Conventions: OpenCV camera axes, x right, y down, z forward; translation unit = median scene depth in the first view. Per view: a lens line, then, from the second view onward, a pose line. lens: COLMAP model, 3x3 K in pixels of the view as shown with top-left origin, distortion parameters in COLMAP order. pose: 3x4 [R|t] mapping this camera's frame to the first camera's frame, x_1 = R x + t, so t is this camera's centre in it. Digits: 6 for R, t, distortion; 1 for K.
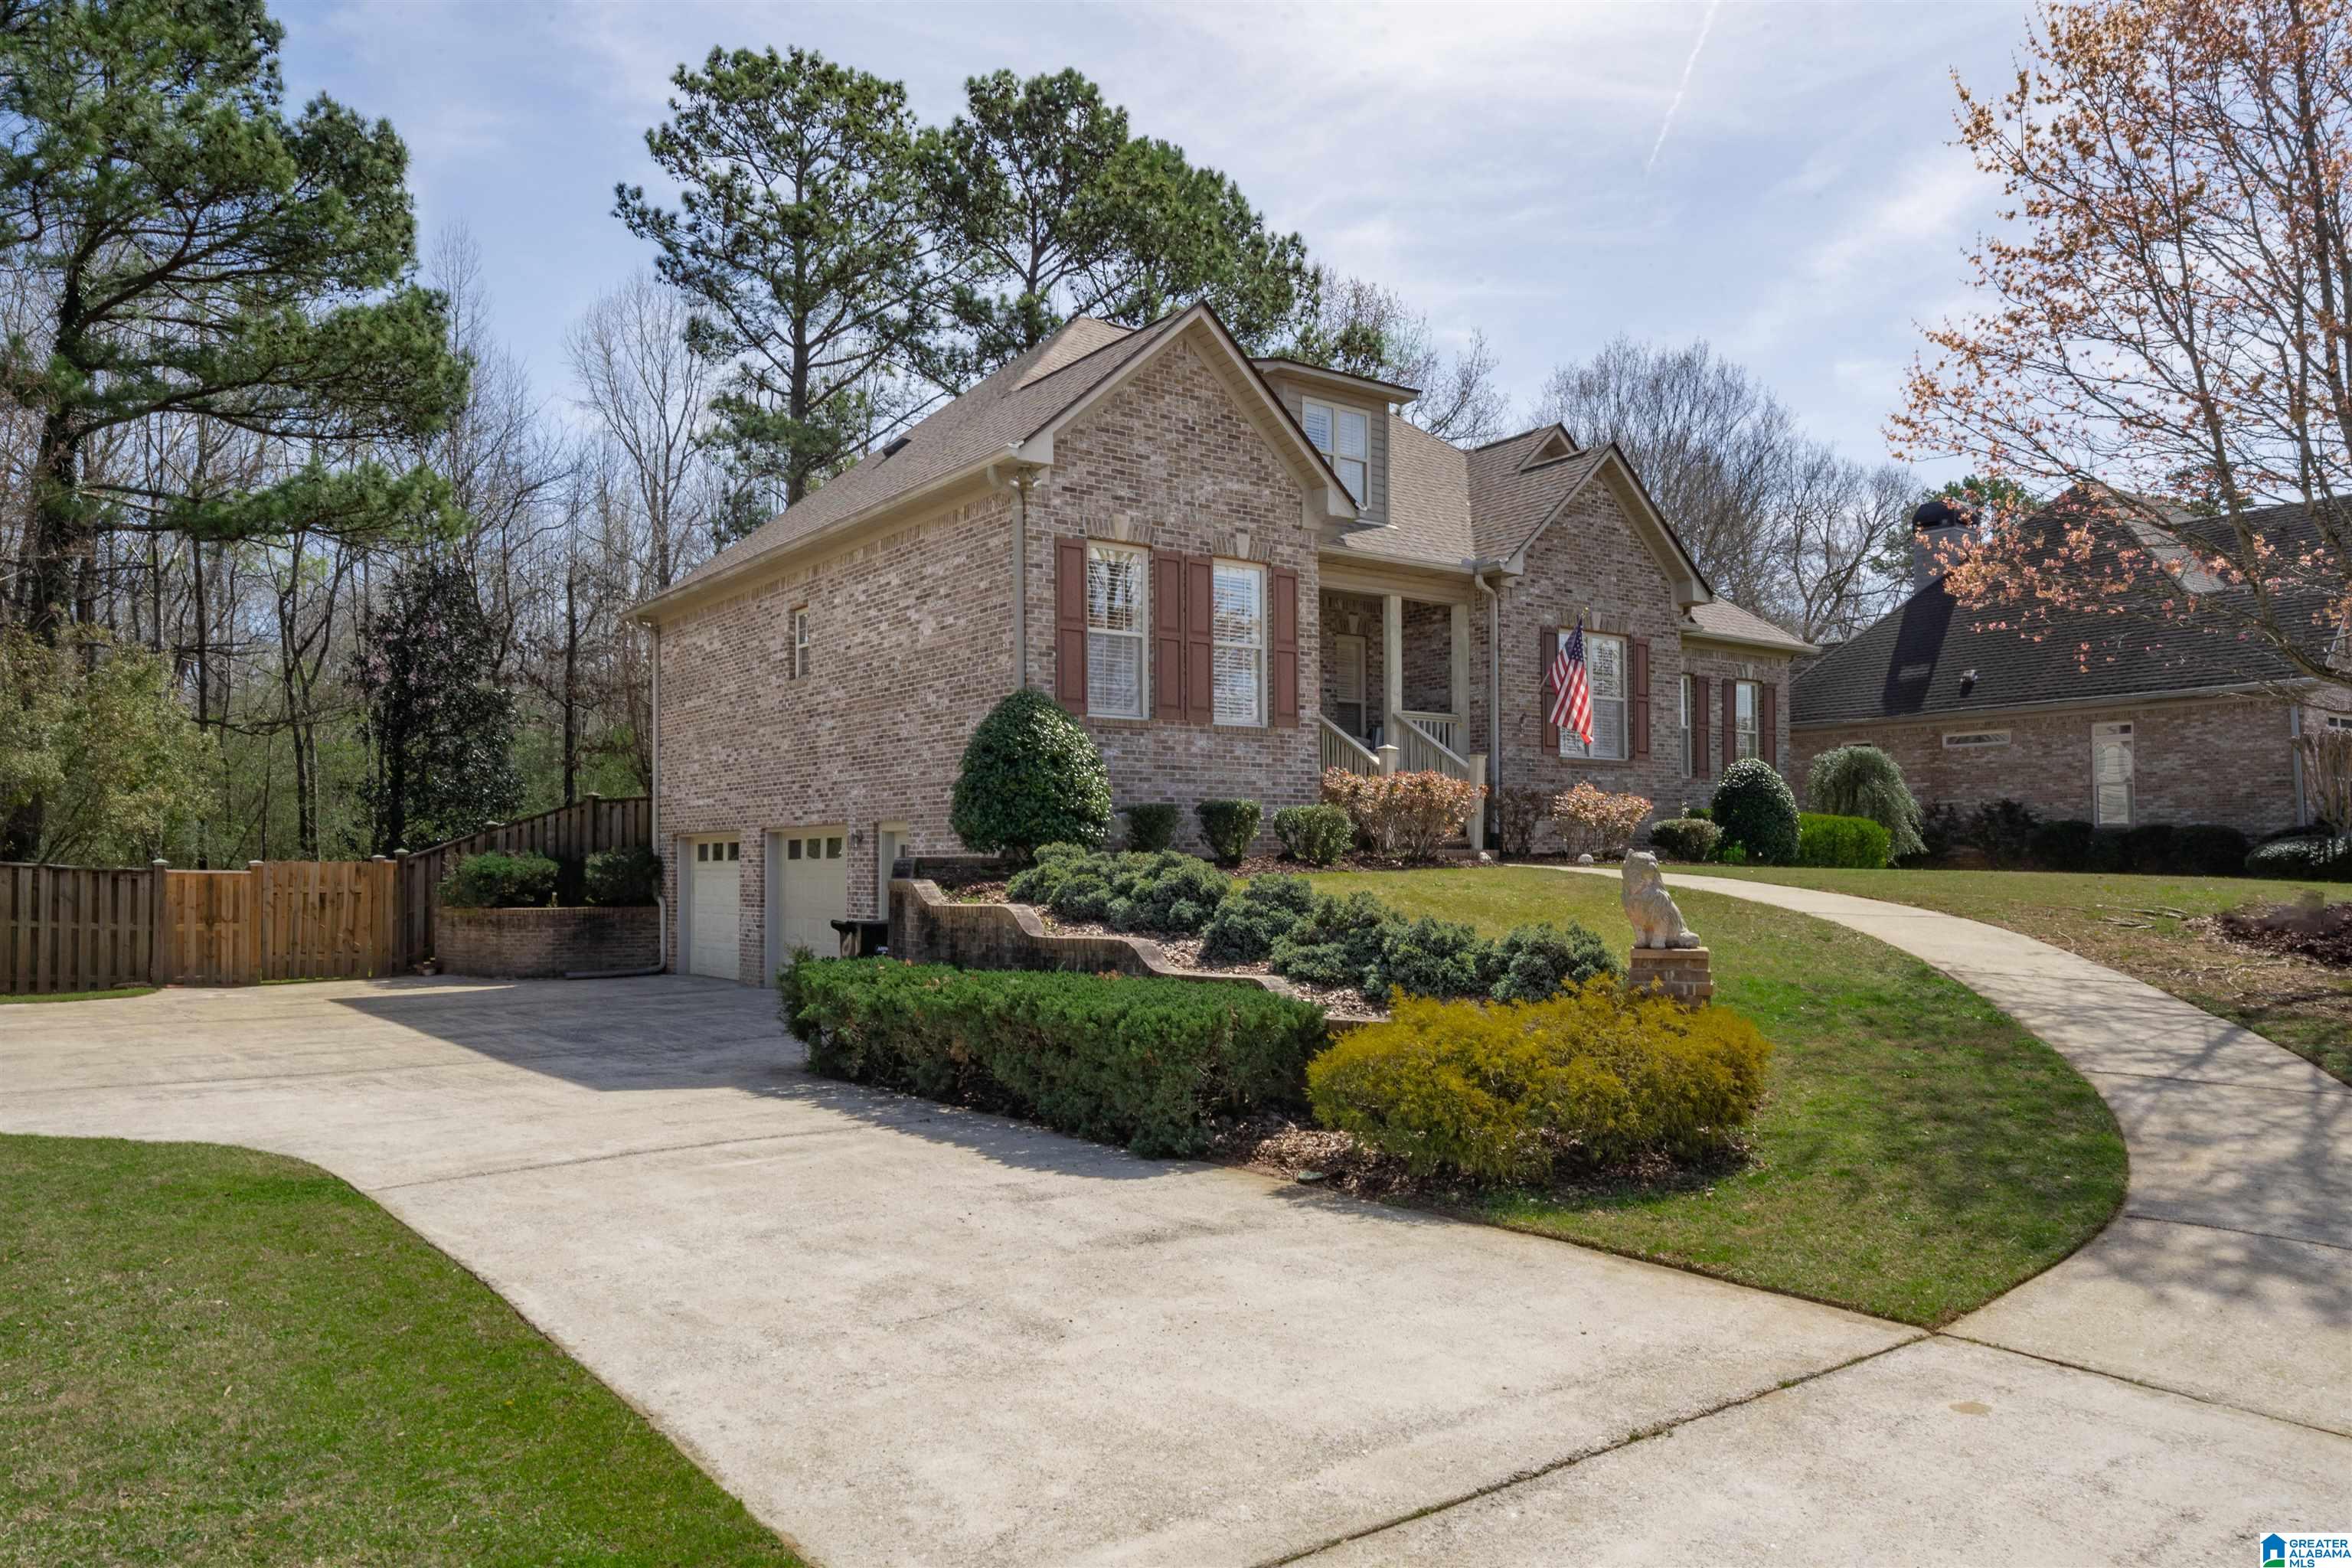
lens RADIAL K [[1550.4, 0, 1183.0], [0, 1550.4, 798.4], [0, 0, 1]] dist [0.031709, 0.002125]
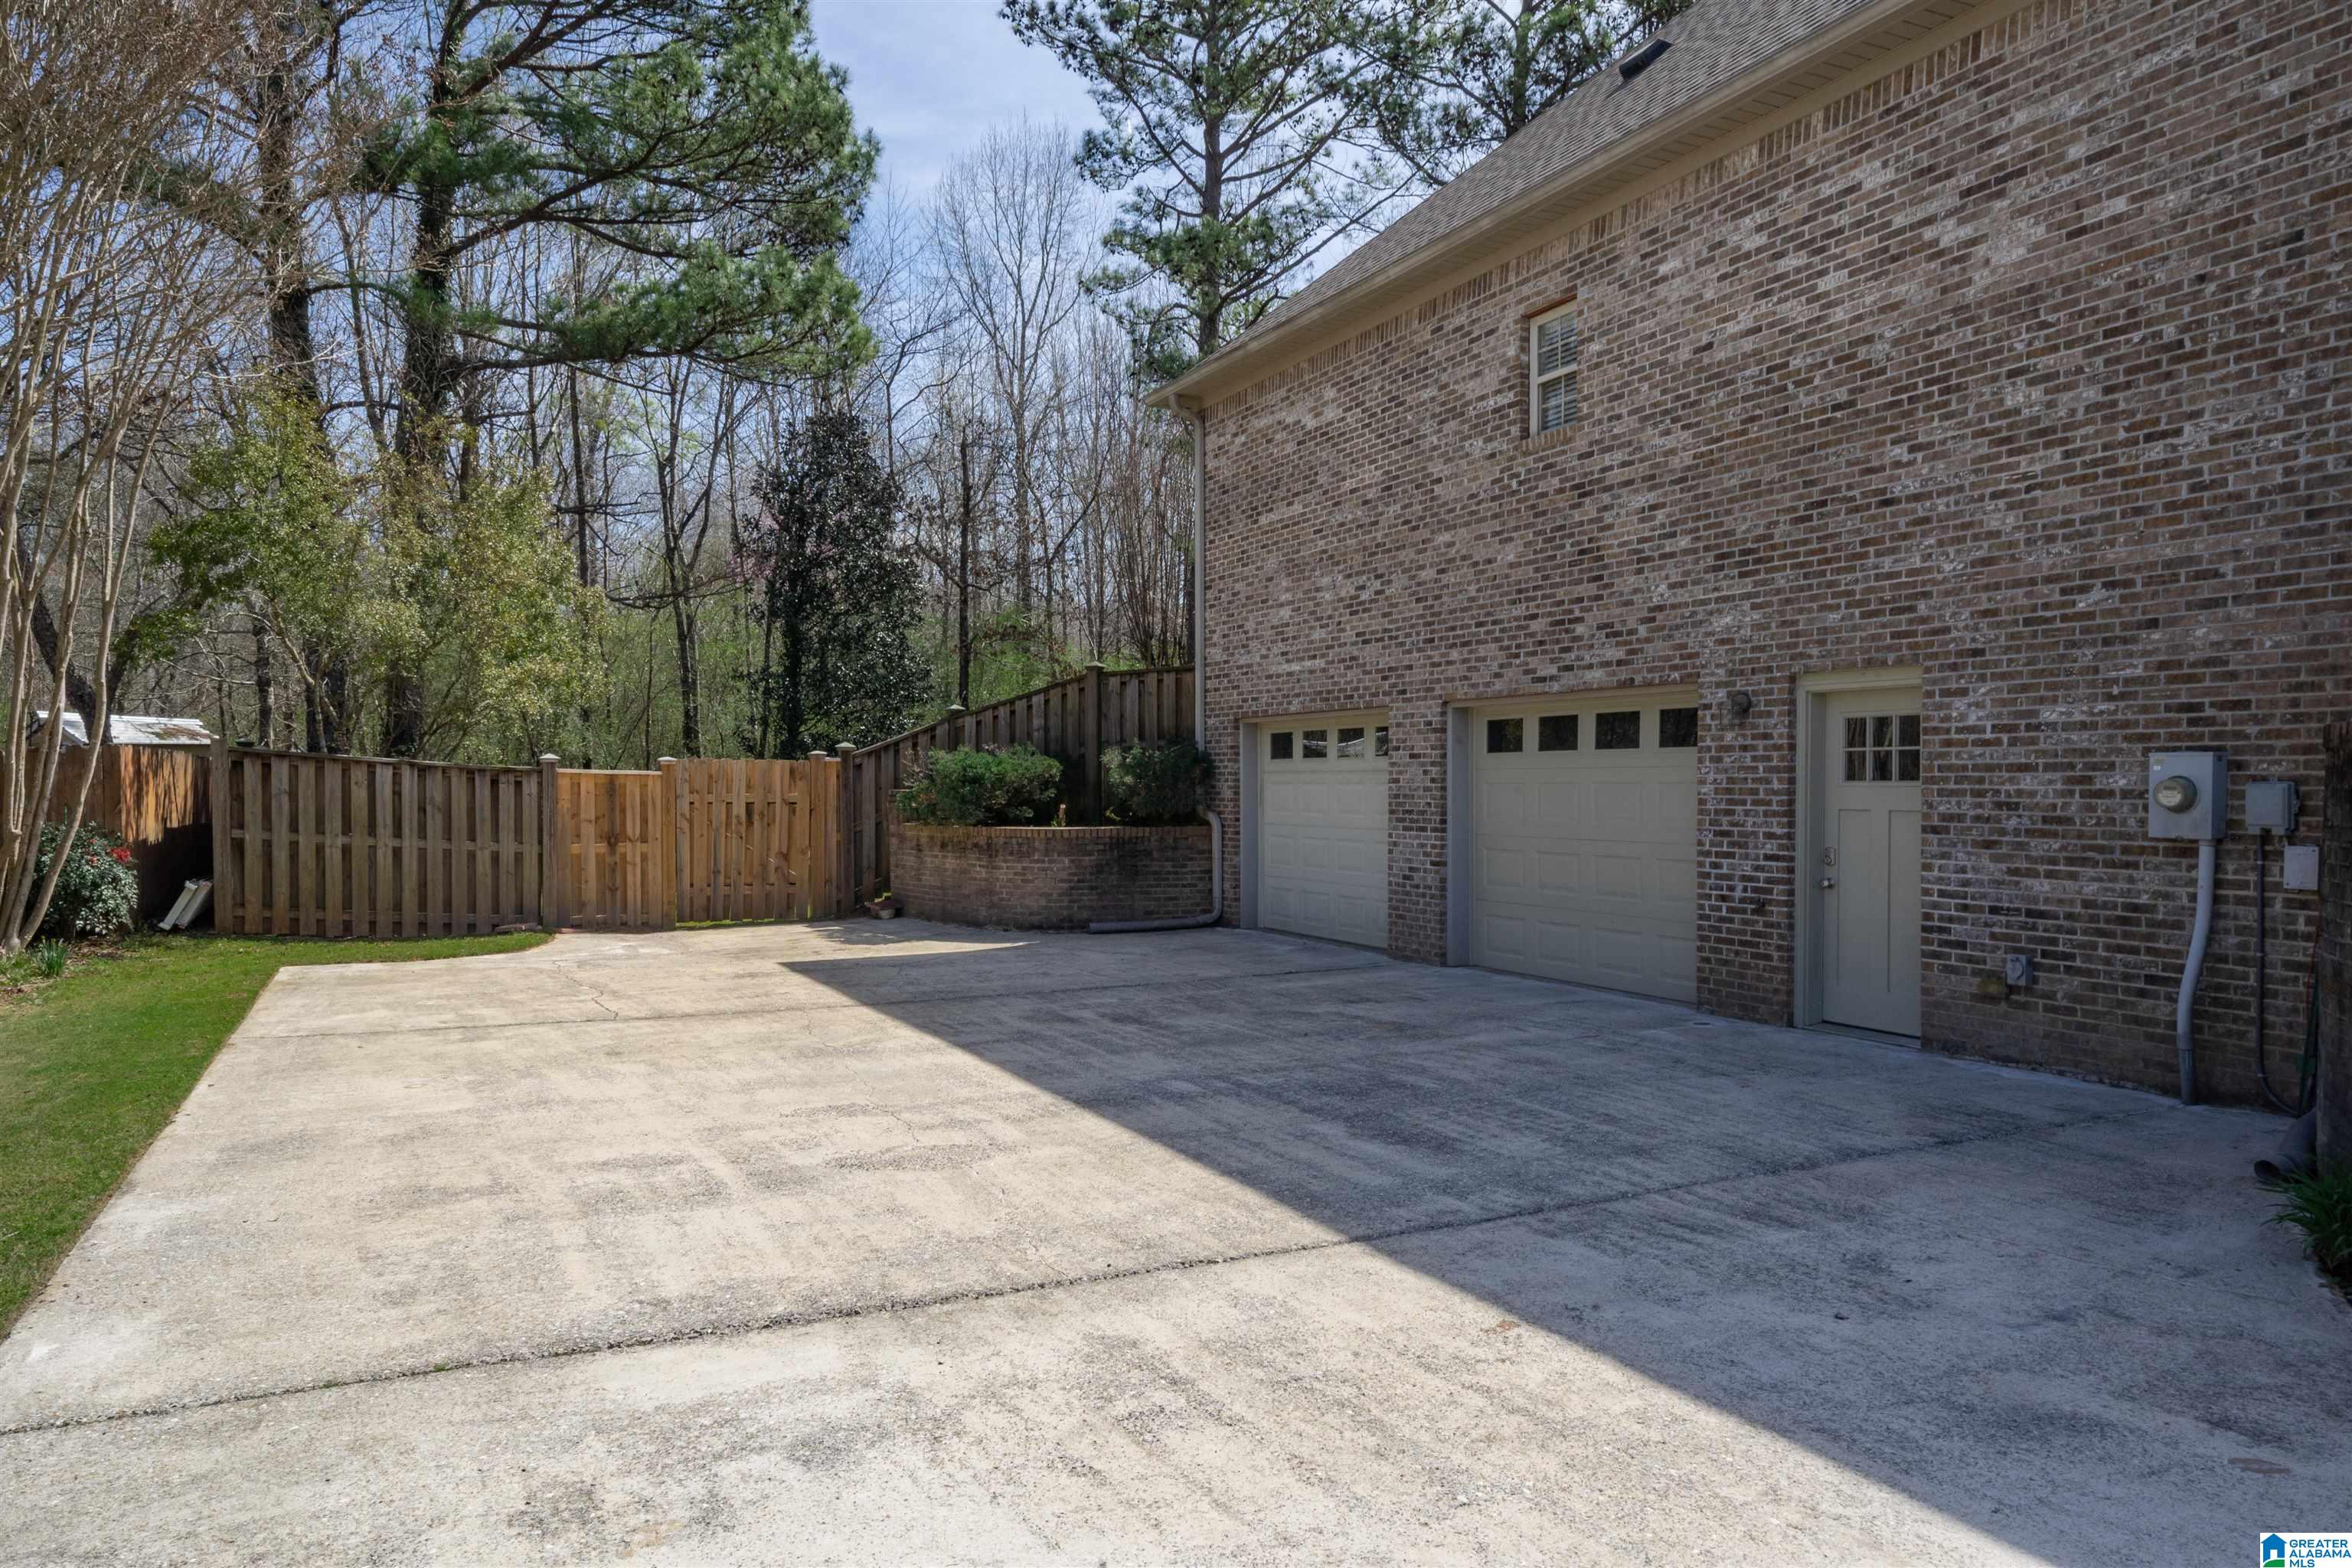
lens RADIAL K [[1512.2, 0, 1176.0], [0, 1512.2, 784.0], [0, 0, 1]] dist [0.000628, 0.036679]
pose [[0.983831, 0.004149, -0.179051, -0.230561], [0.004116, 0.998944, 0.045764, 0.020715], [0.179052, -0.045761, 0.982775, 0.349013]]
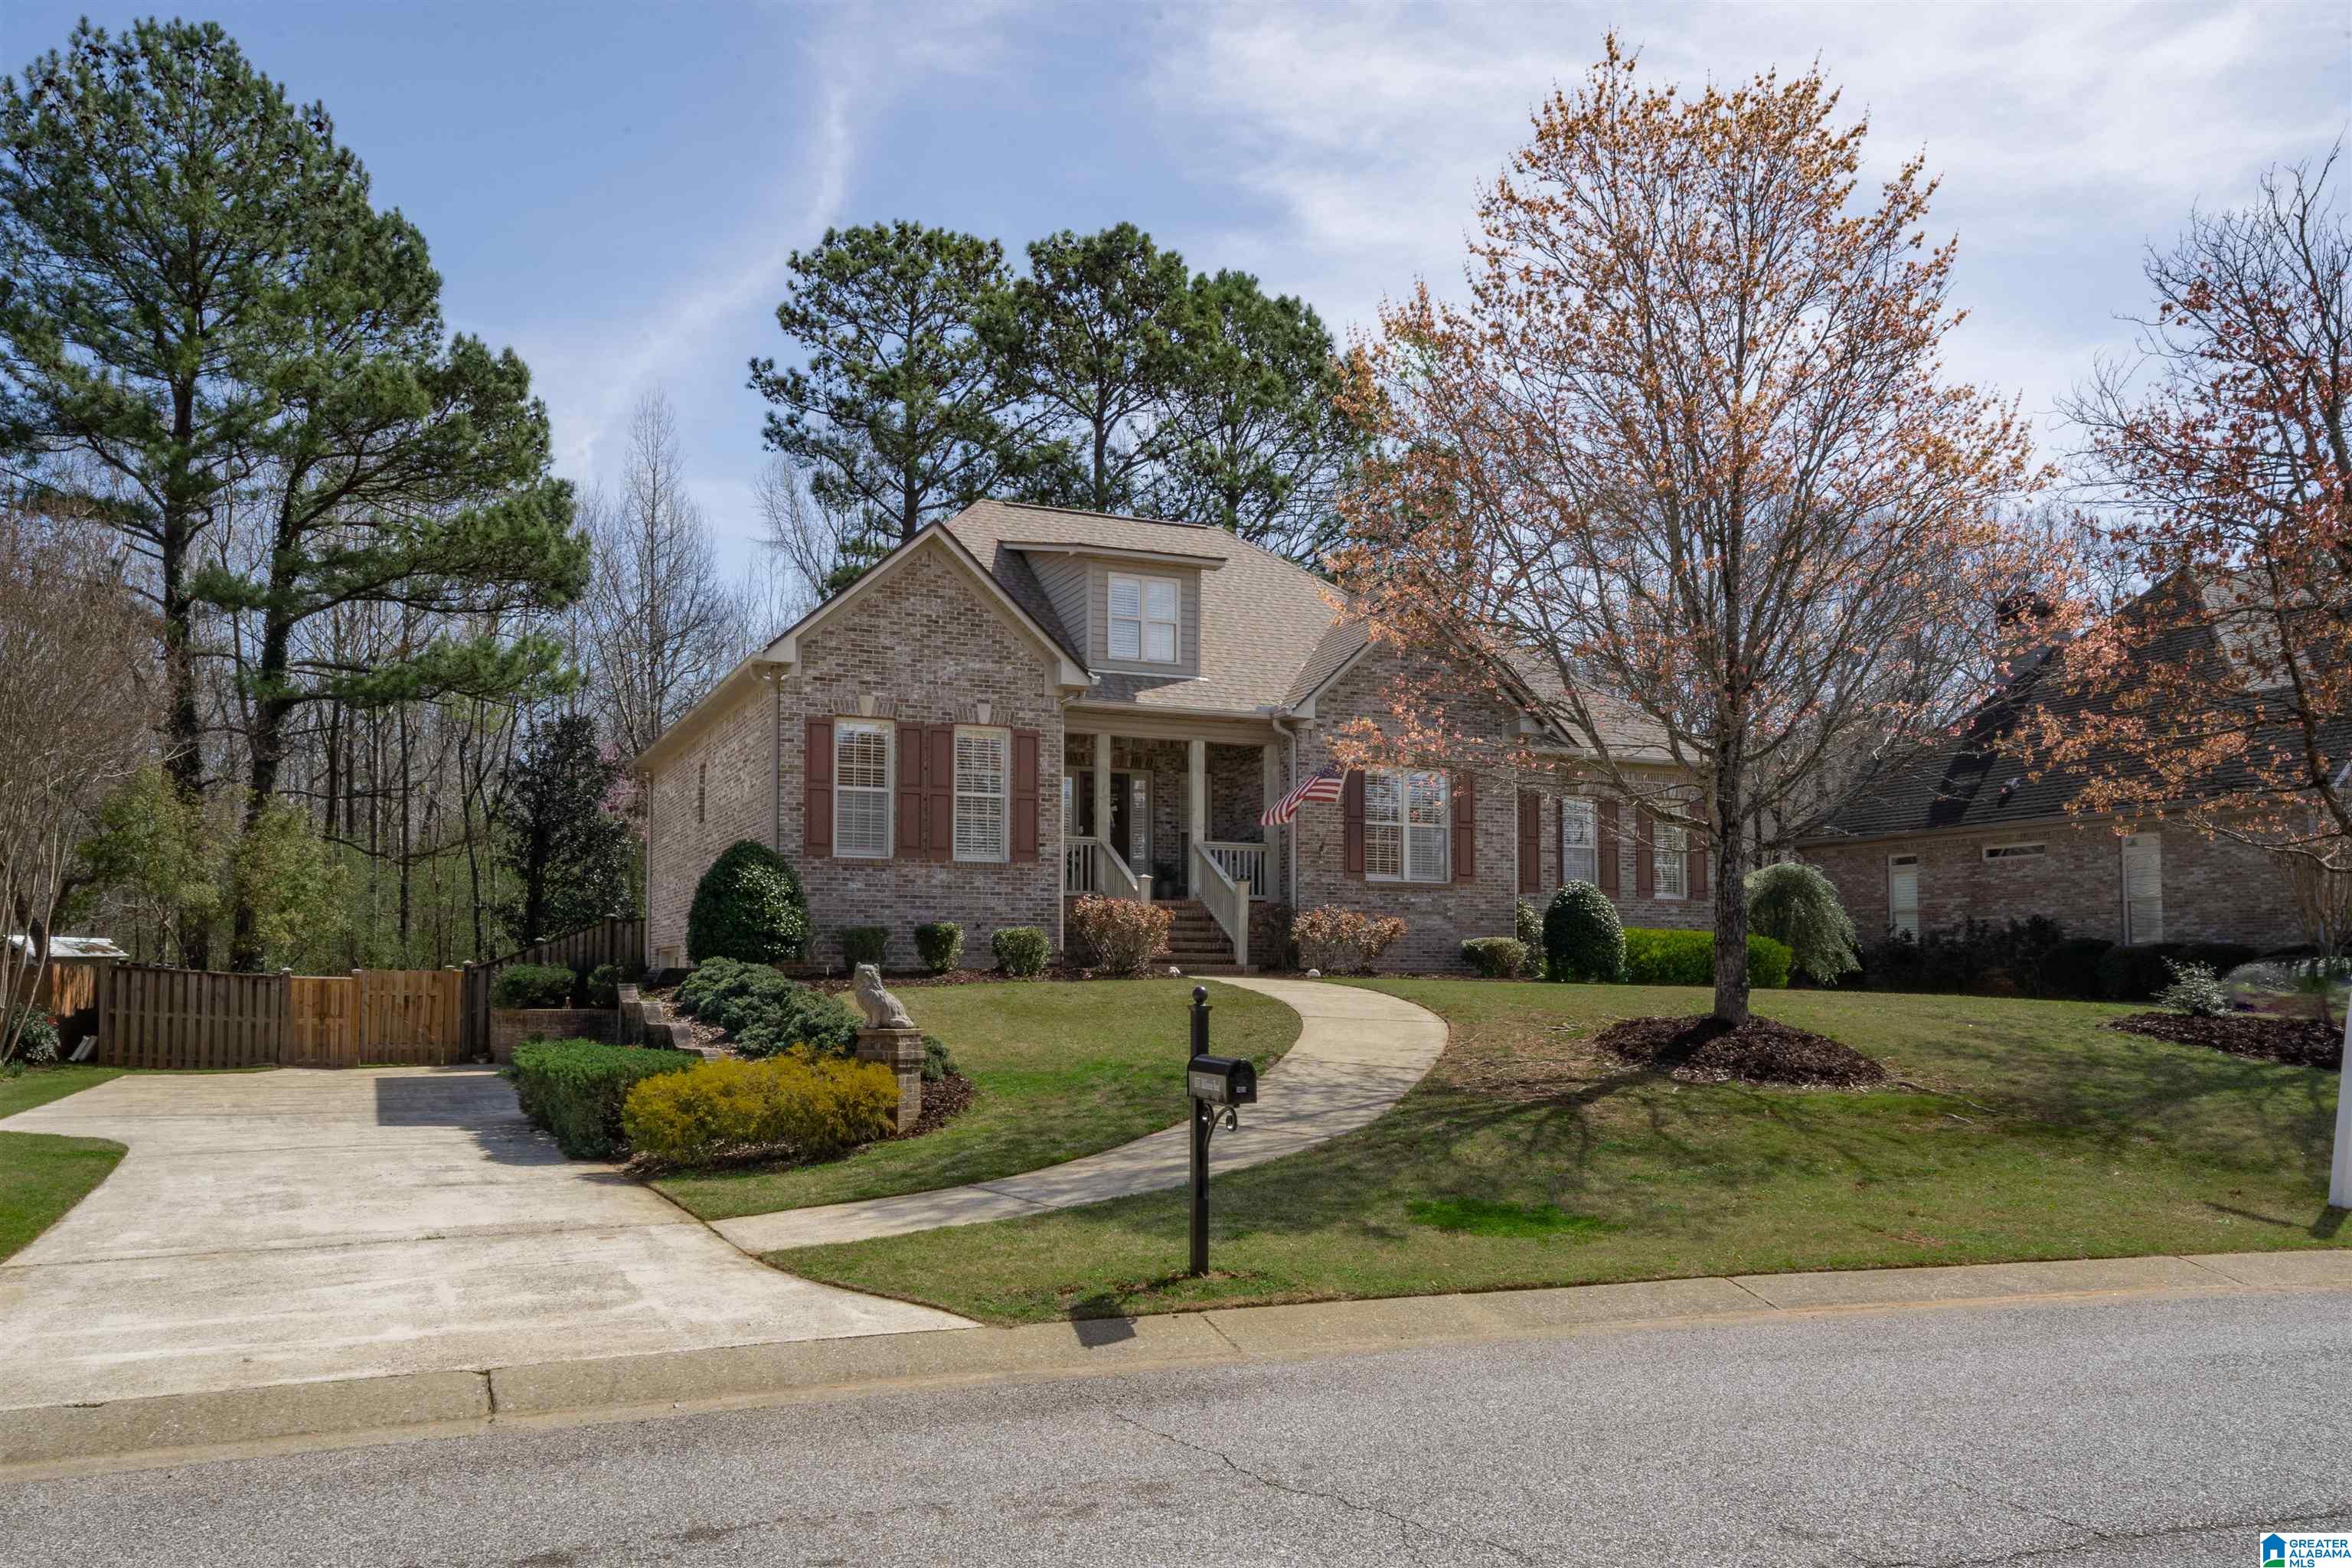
lens RADIAL K [[1678.5, 0, 1095.8], [0, 1678.5, 870.0], [0, 0, 1]] dist [0.056810, -0.029783]
pose [[0.971132, -0.008204, -0.238403, 0.303298], [0.002724, 0.999725, -0.023307, -0.006383], [0.238529, 0.021984, 0.970887, -0.178597]]
